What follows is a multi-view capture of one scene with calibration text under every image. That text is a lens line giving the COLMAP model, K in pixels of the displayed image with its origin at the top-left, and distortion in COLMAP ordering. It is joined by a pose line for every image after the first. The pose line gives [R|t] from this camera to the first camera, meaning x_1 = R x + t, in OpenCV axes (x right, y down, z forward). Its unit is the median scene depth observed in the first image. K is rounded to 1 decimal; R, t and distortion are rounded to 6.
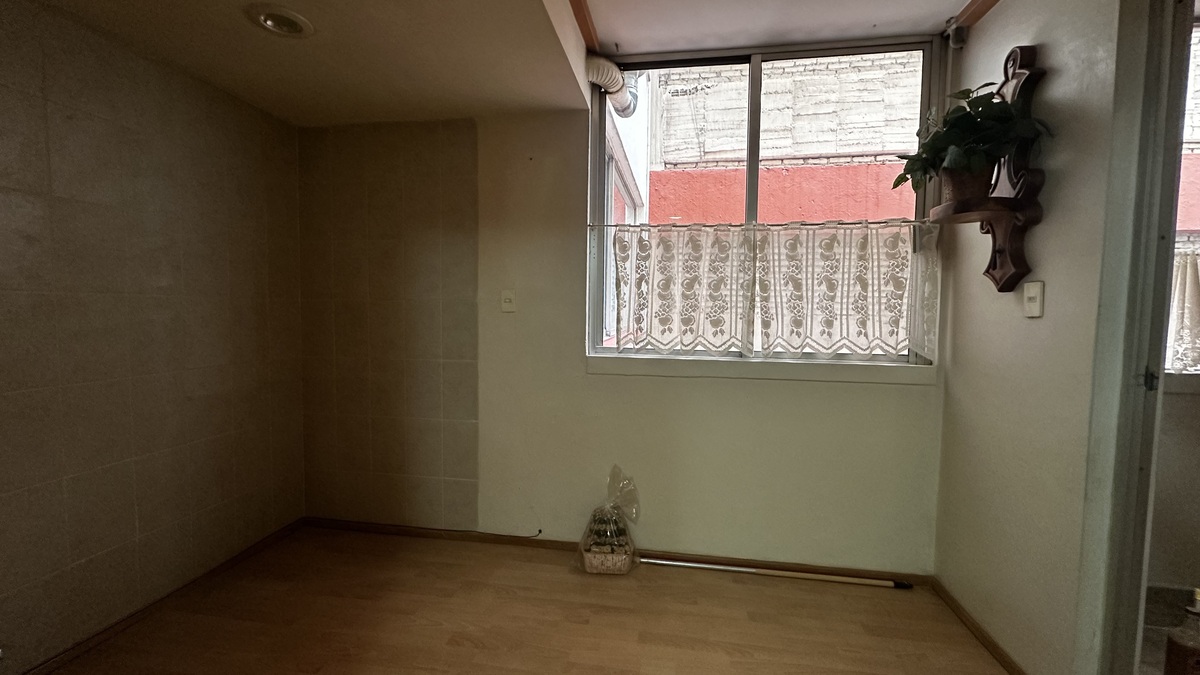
lens RADIAL K [[473.5, 0, 600.4], [0, 473.5, 335.7], [0, 0, 1]] dist [-0.006404, 0.000441]
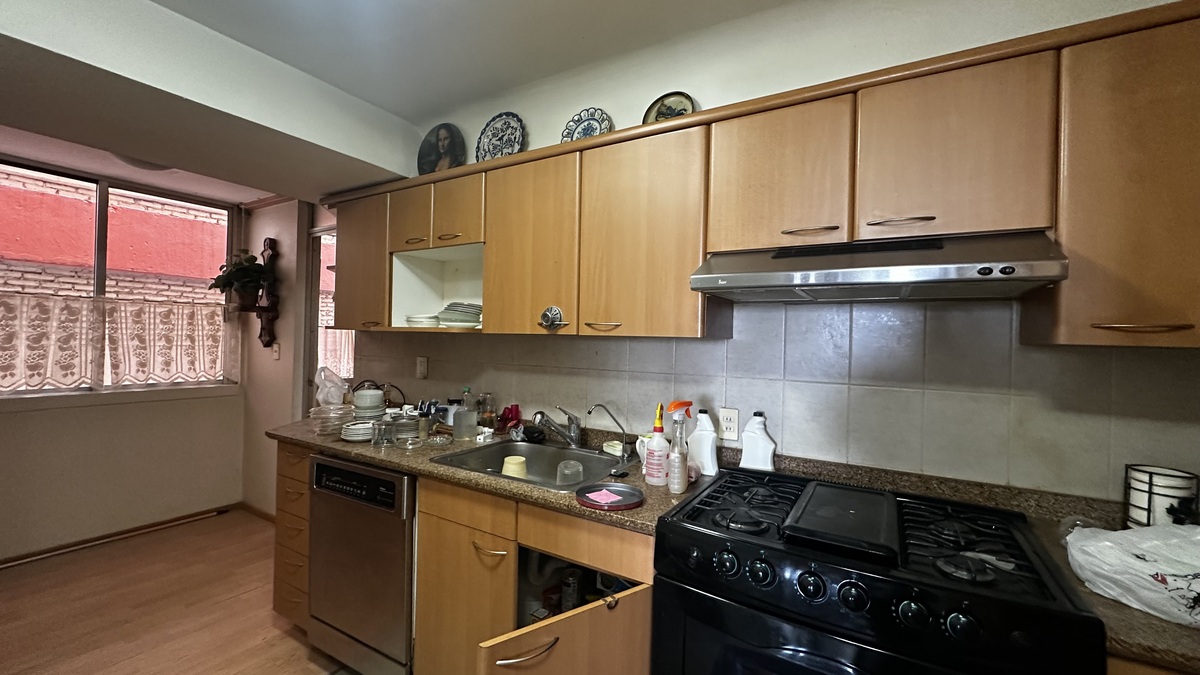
lens RADIAL K [[473.5, 0, 602.9], [0, 473.5, 336.7], [0, 0, 1]] dist [-0.006404, 0.000441]
pose [[0.364504, 0.000702, 0.931201, -0.458699], [0.031947, 0.999402, -0.013258, -0.049209], [-0.930654, 0.034581, 0.364264, -0.943808]]
